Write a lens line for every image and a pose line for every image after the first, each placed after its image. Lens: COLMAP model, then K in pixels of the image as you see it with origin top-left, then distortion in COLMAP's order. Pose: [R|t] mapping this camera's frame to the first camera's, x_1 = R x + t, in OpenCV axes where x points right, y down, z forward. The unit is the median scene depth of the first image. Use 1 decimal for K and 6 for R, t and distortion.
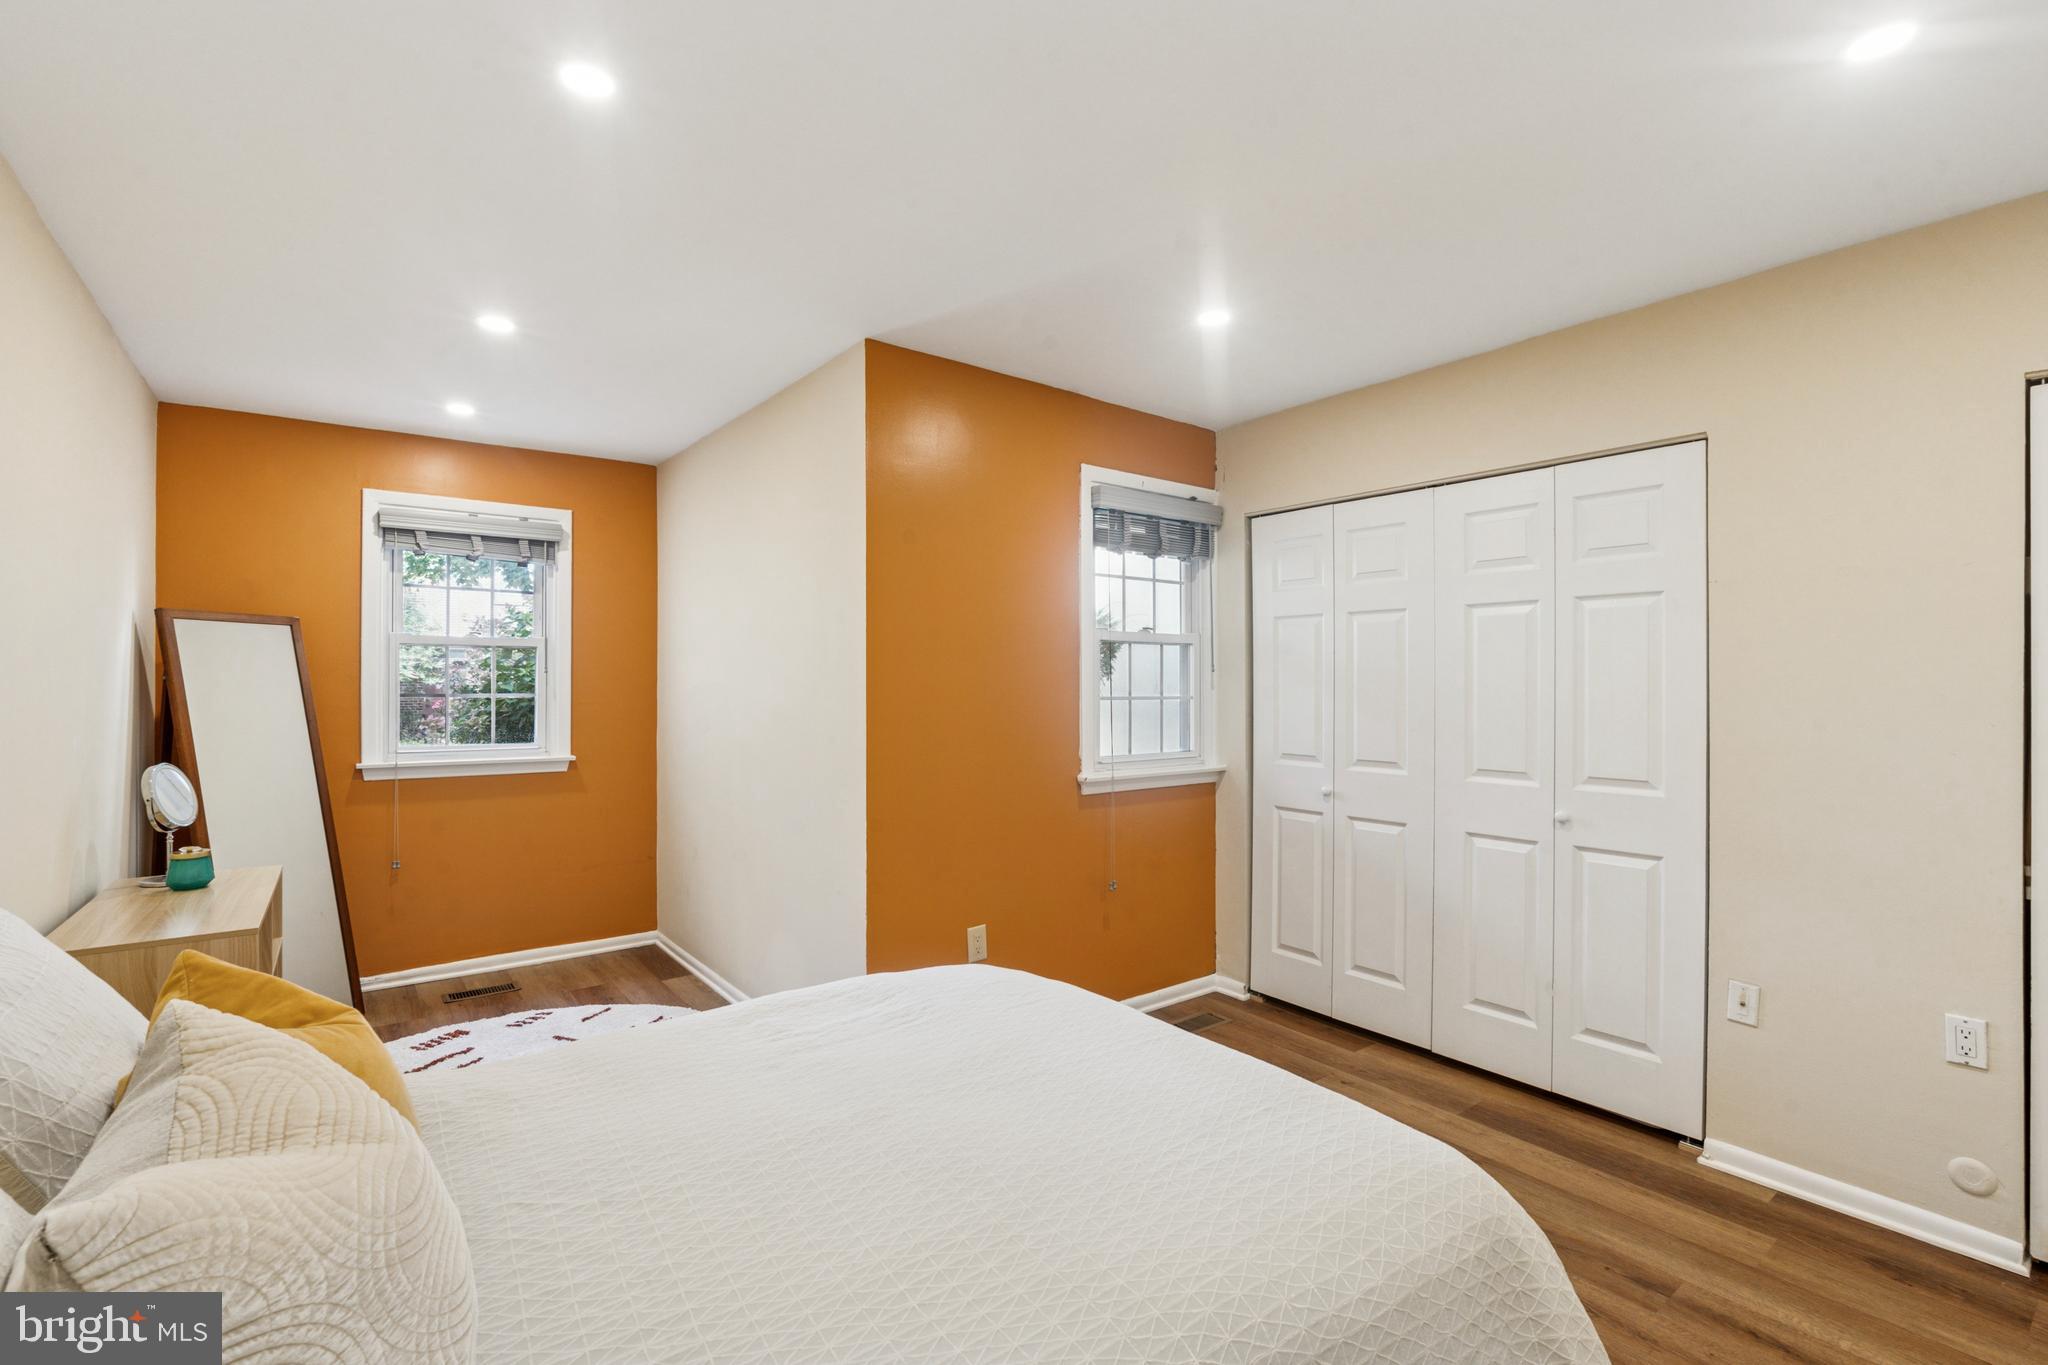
lens RADIAL K [[912.9, 0, 1027.2], [0, 912.9, 691.3], [0, 0, 1]] dist [-0.004027, 0.001568]
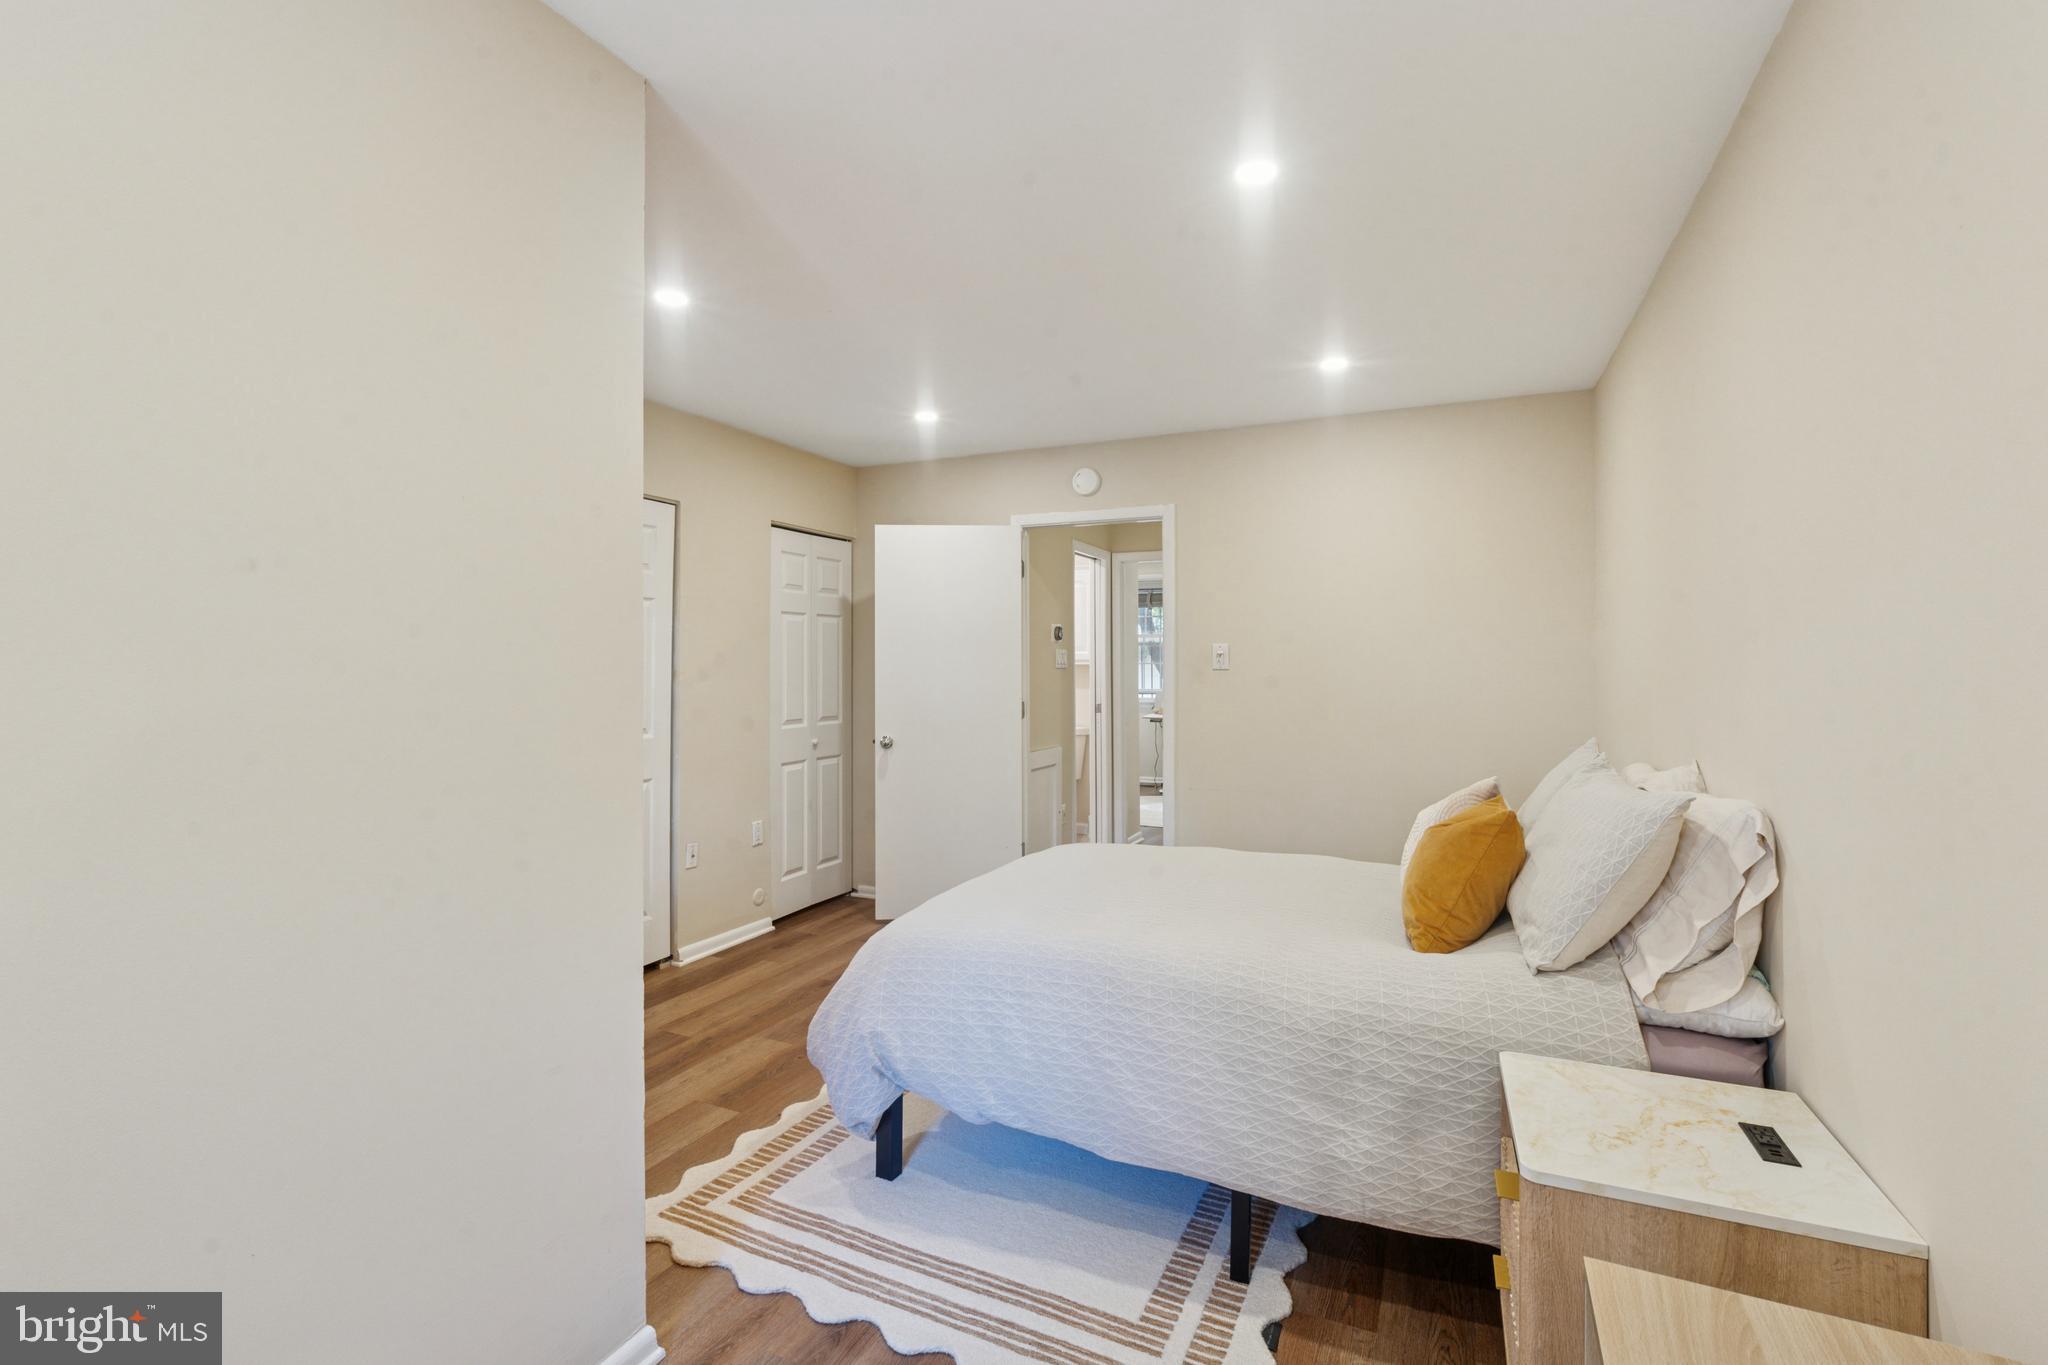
lens RADIAL K [[912.9, 0, 1020.6], [0, 912.9, 669.3], [0, 0, 1]] dist [-0.004027, 0.001568]
pose [[-0.446616, -0.016379, 0.894576, -1.038428], [-0.009649, 0.999862, 0.013490, -0.025069], [-0.894674, -0.002607, -0.446712, 1.317655]]
